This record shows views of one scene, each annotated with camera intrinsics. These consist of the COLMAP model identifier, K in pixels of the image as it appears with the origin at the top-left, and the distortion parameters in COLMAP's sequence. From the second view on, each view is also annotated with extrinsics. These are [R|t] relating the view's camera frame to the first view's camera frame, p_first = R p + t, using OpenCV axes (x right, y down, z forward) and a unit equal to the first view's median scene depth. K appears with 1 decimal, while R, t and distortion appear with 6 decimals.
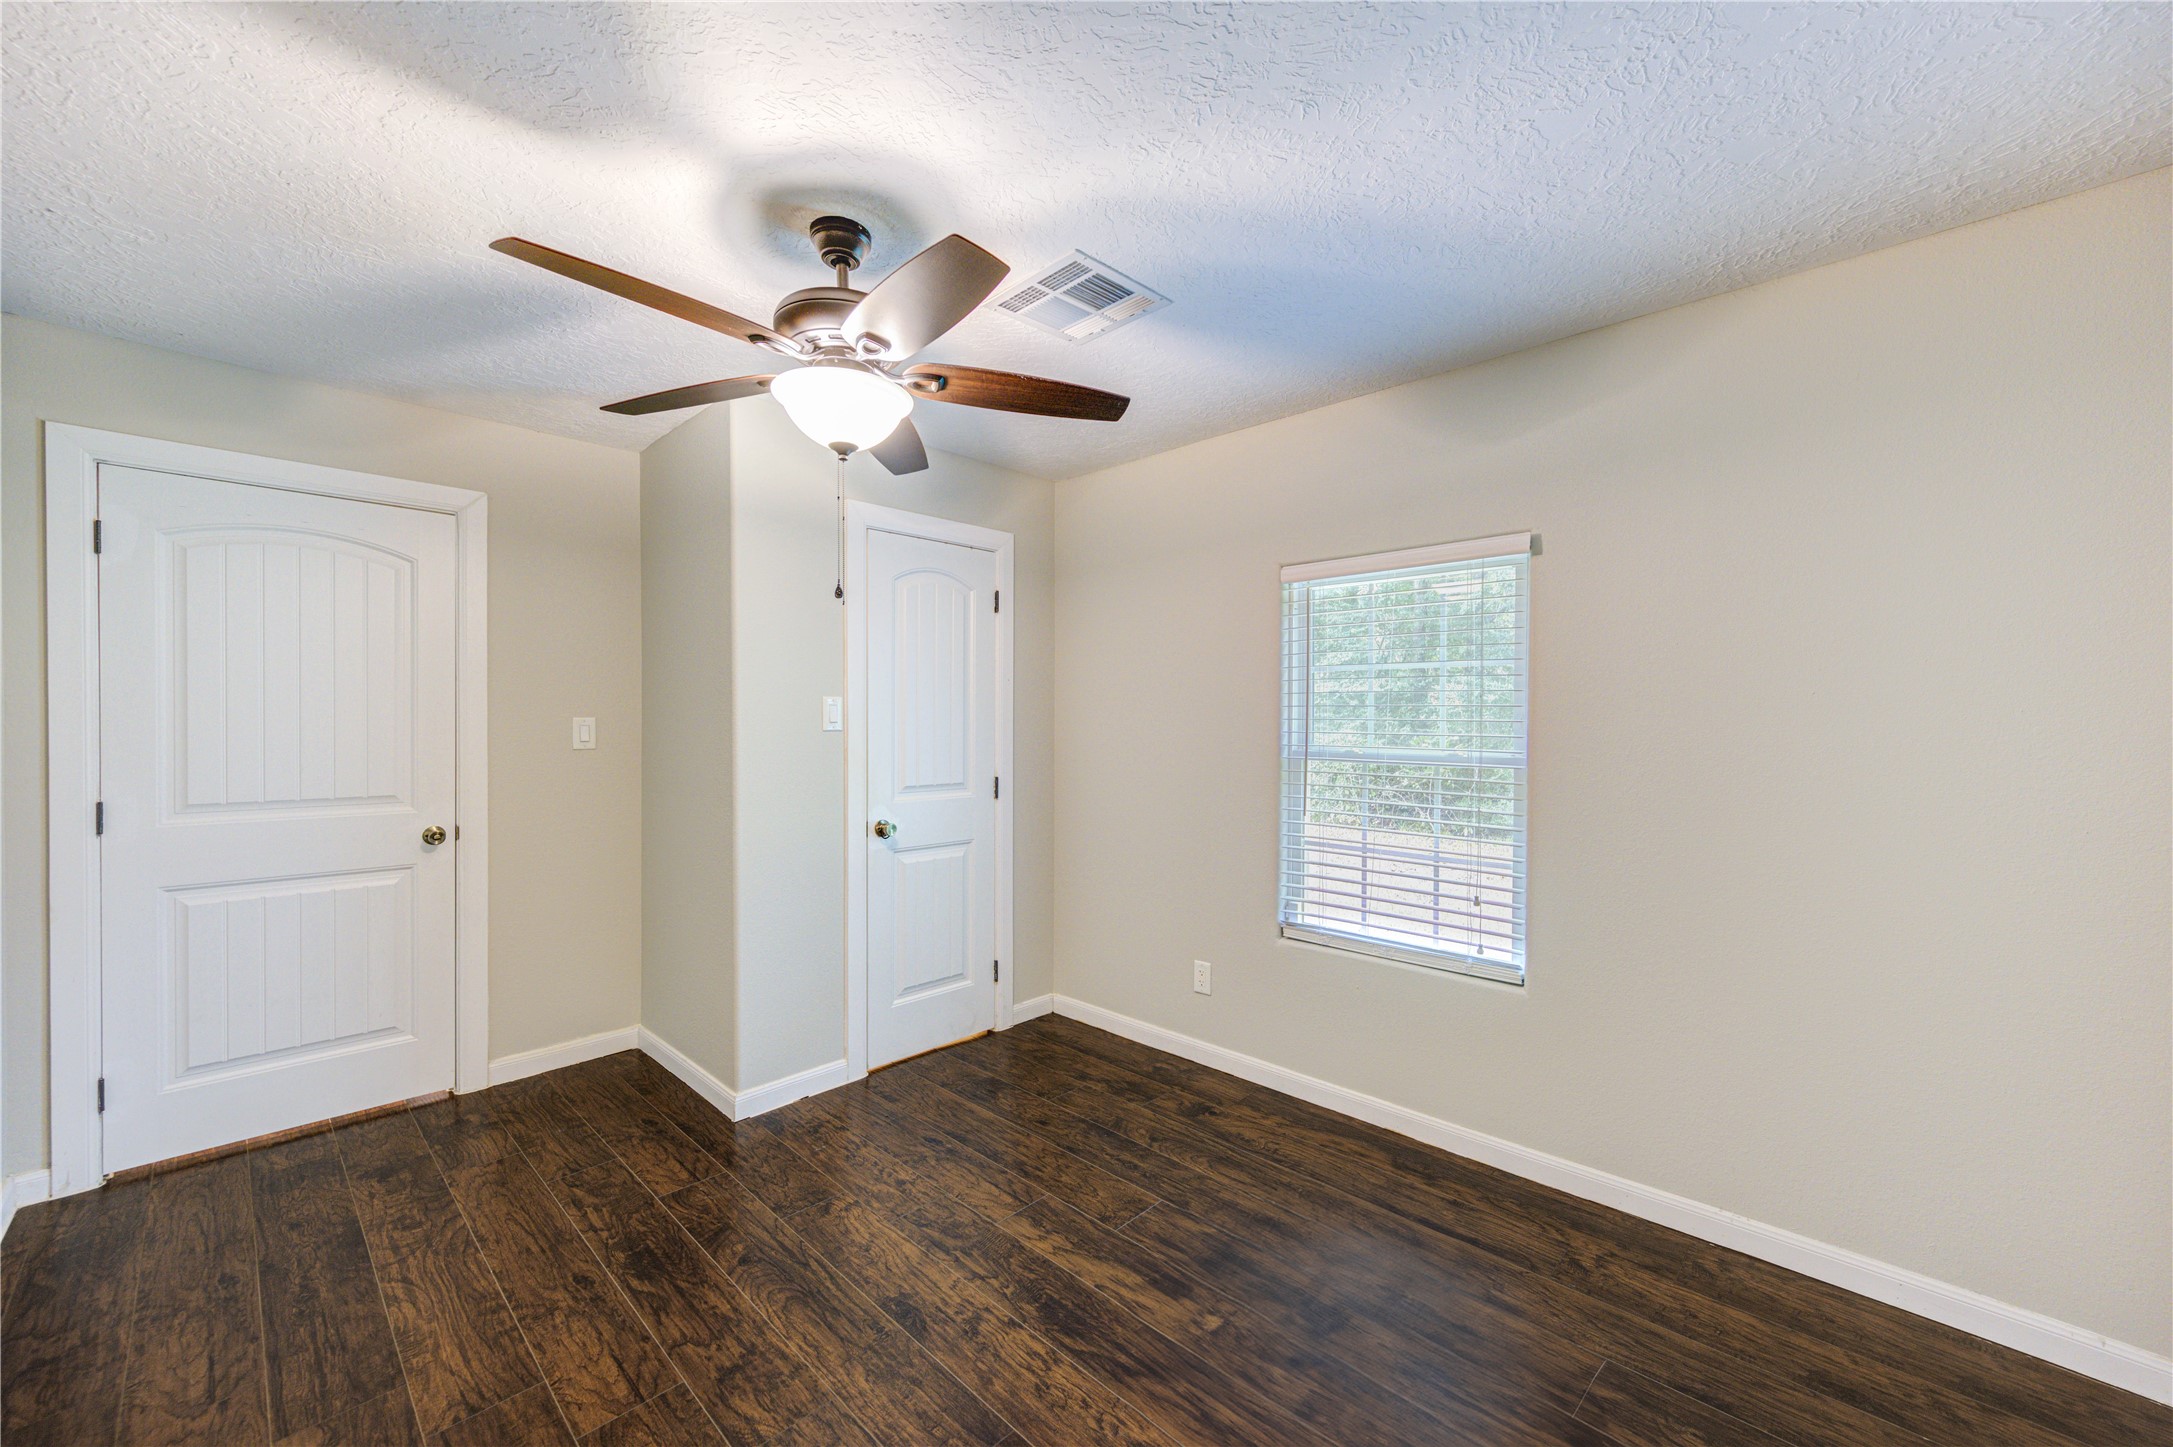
lens RADIAL K [[845.2, 0, 1079.3], [0, 845.2, 772.7], [0, 0, 1]] dist [-0.001375, -0.000025]
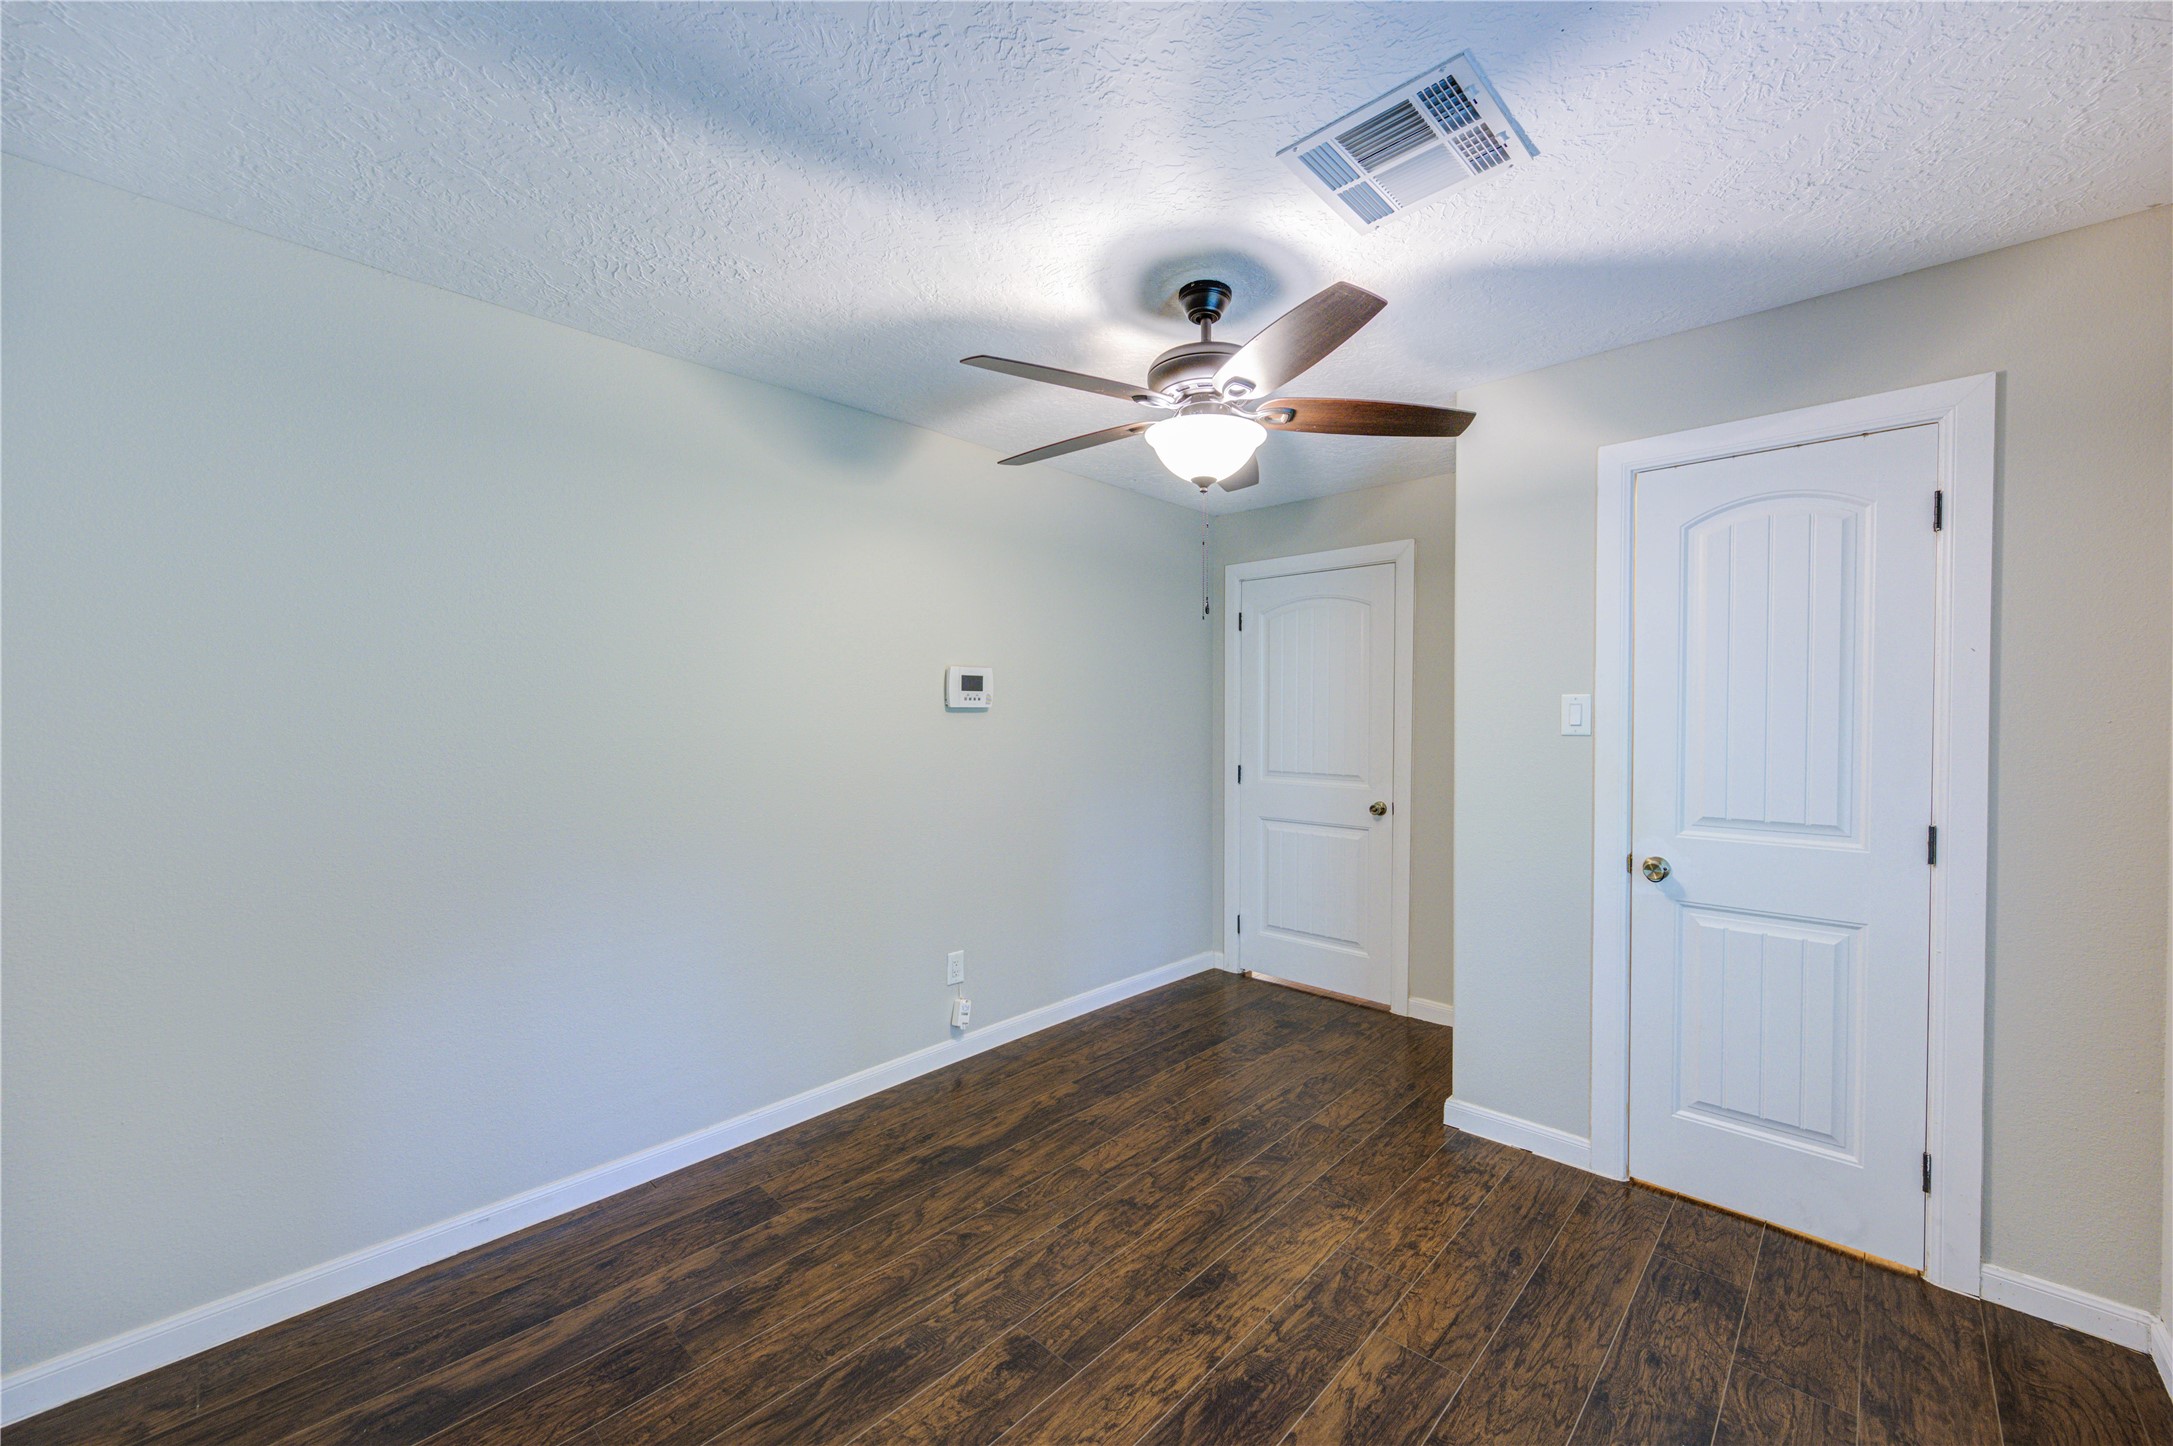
lens RADIAL K [[842.6, 0, 1103.8], [0, 842.6, 730.5], [0, 0, 1]] dist [-0.000441, -0.000204]
pose [[0.026621, 0.012438, -0.999568, 0.689314], [-0.072811, 0.997291, 0.010471, -0.036796], [0.996990, 0.072501, 0.027455, 0.657155]]
